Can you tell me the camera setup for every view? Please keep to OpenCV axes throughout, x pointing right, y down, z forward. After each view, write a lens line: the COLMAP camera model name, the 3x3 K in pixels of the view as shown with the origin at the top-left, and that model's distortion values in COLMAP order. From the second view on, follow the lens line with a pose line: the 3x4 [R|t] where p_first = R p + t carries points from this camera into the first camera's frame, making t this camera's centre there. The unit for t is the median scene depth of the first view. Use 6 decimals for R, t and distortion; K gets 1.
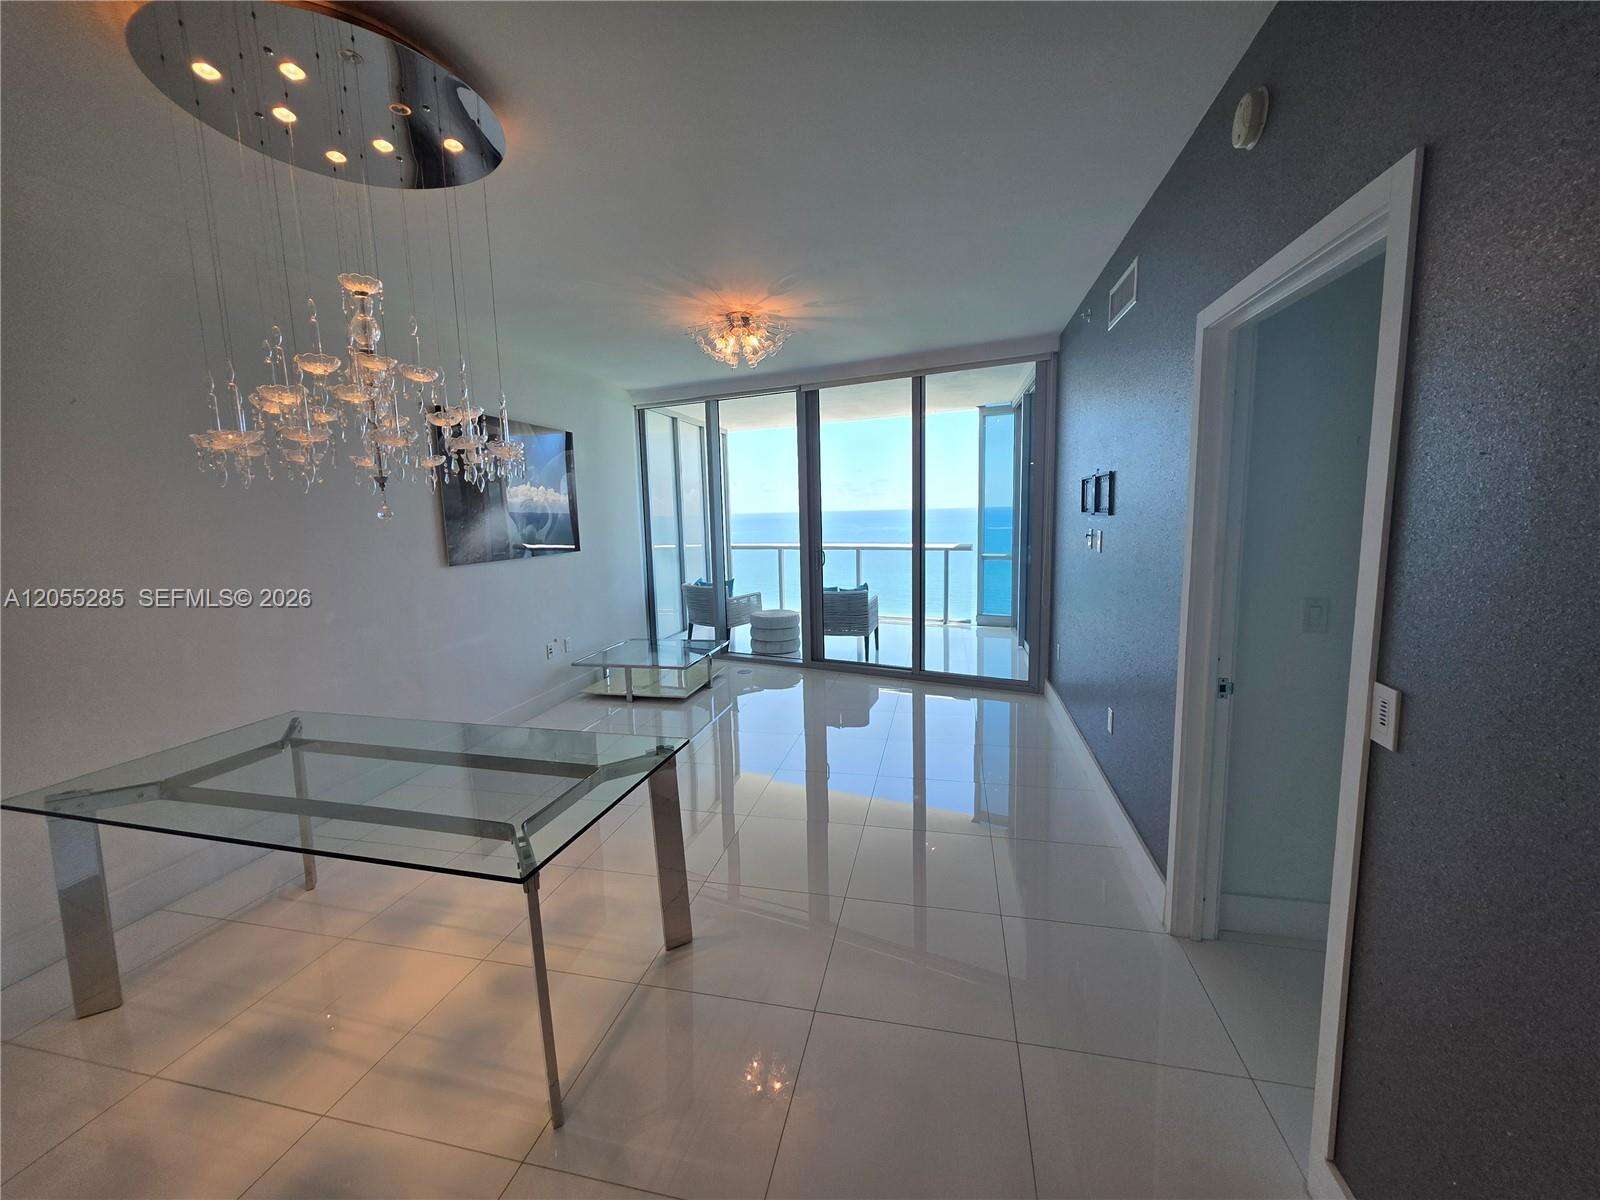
lens RADIAL K [[638.1, 0, 797.5], [0, 638.1, 596.0], [0, 0, 1]] dist [-0.000067, 0.001295]
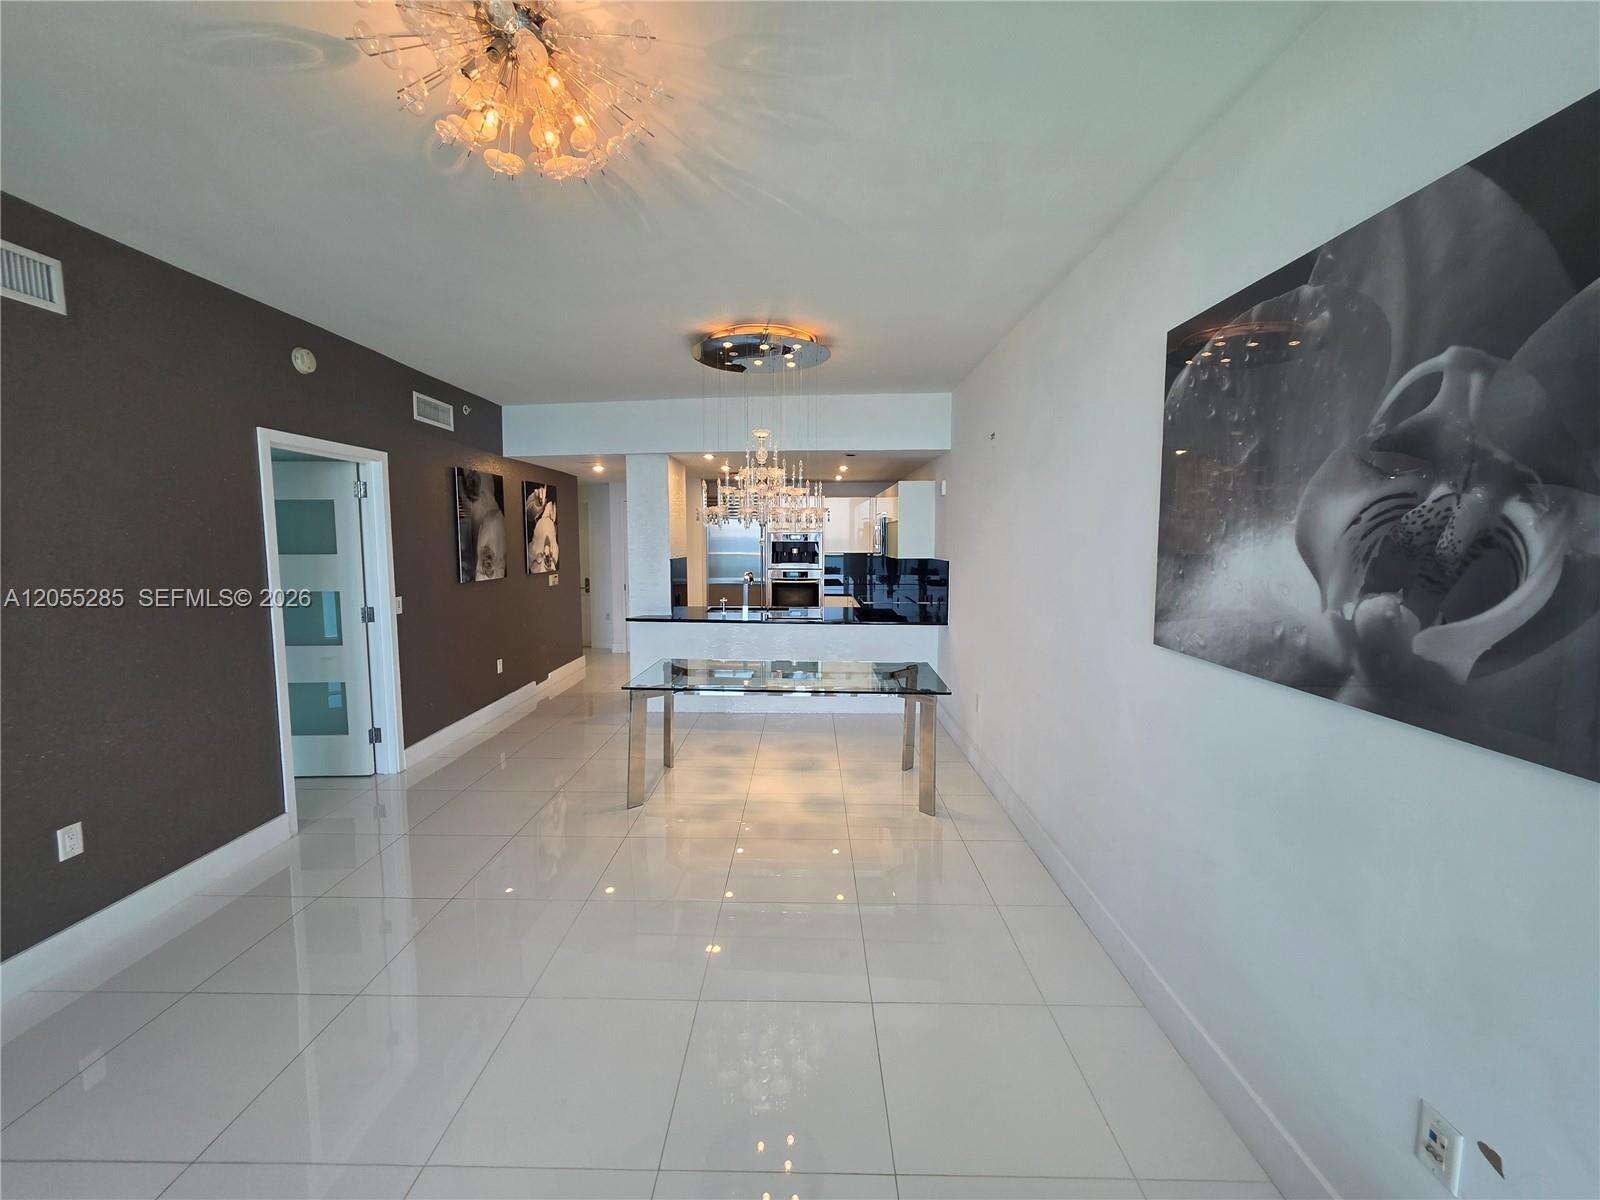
lens RADIAL K [[638.1, 0, 797.9], [0, 638.1, 595.3], [0, 0, 1]] dist [-0.000067, 0.001295]
pose [[-0.977520, 0.042377, -0.206540, -0.136046], [-0.005315, 0.974330, 0.225062, -0.176848], [0.210775, 0.221101, -0.952202, 1.257210]]
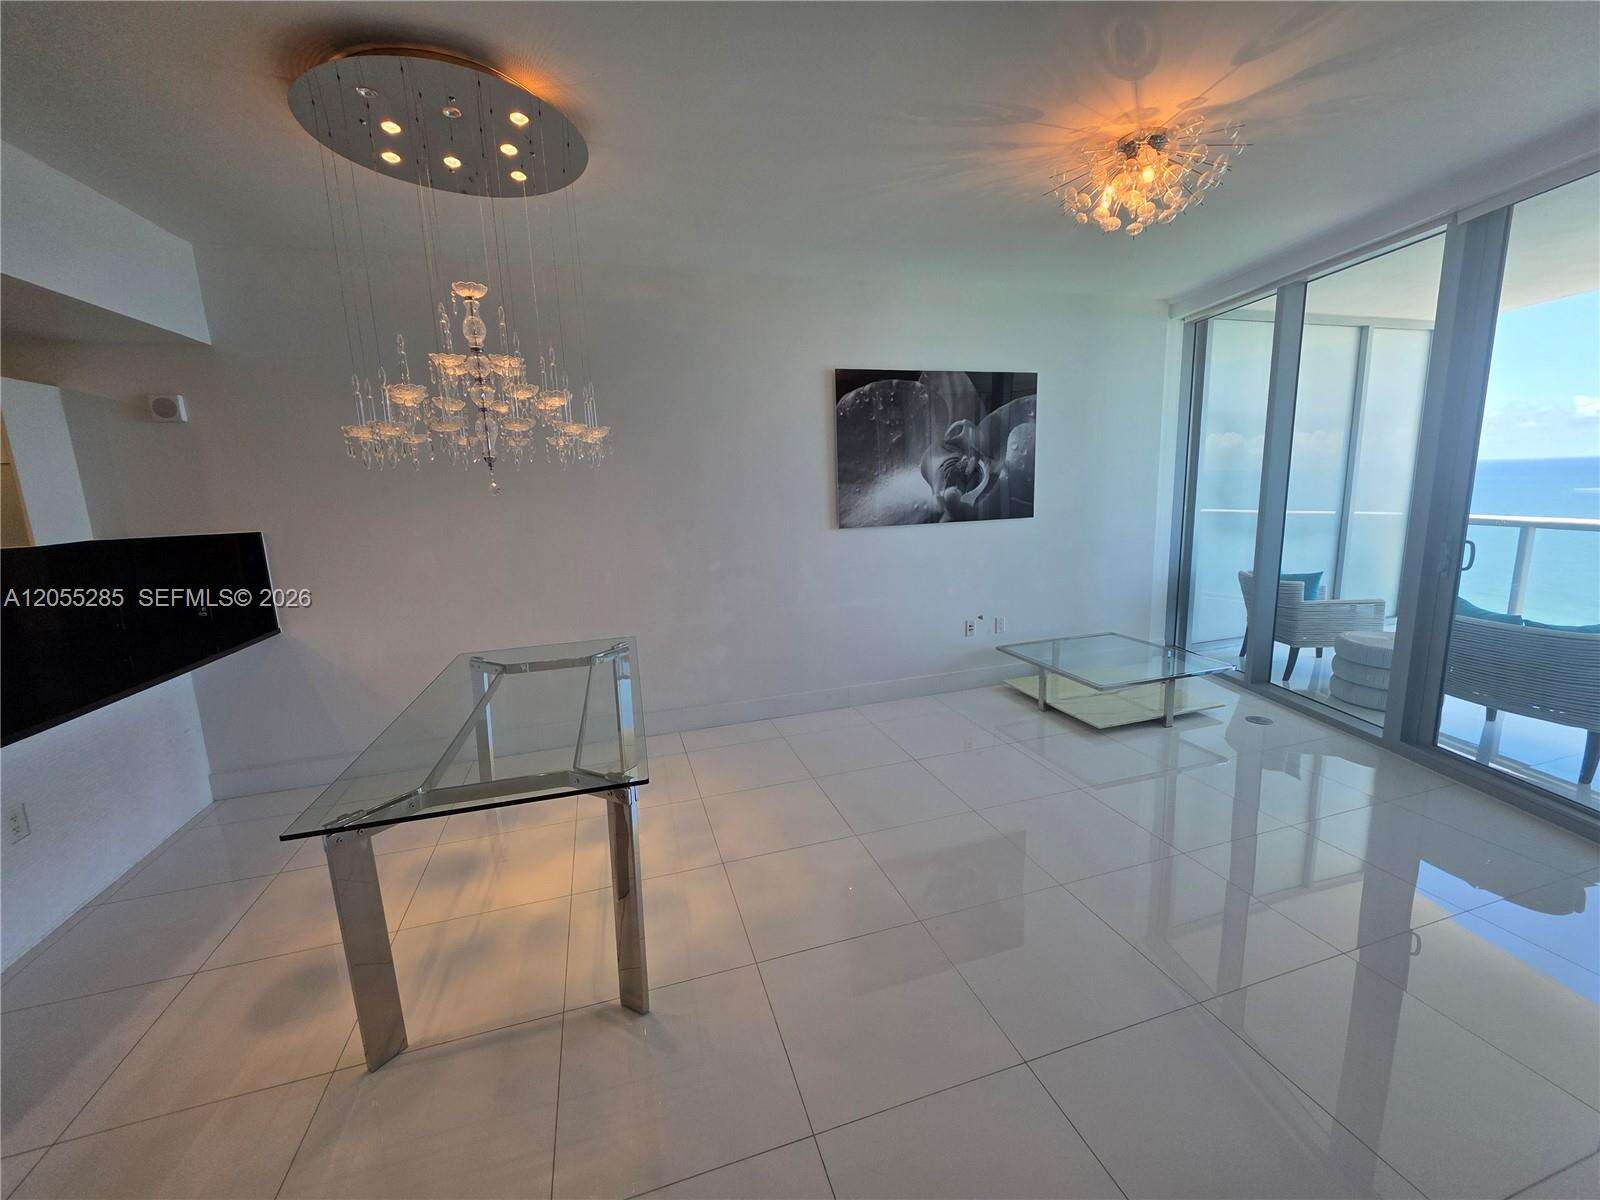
lens RADIAL K [[638.1, 0, 801.5], [0, 638.1, 594.0], [0, 0, 1]] dist [-0.000067, 0.001295]
pose [[0.506330, 0.154098, -0.848460, 0.275705], [-0.090975, 0.987959, 0.125143, -0.057803], [0.857528, 0.013825, 0.514252, 0.371480]]
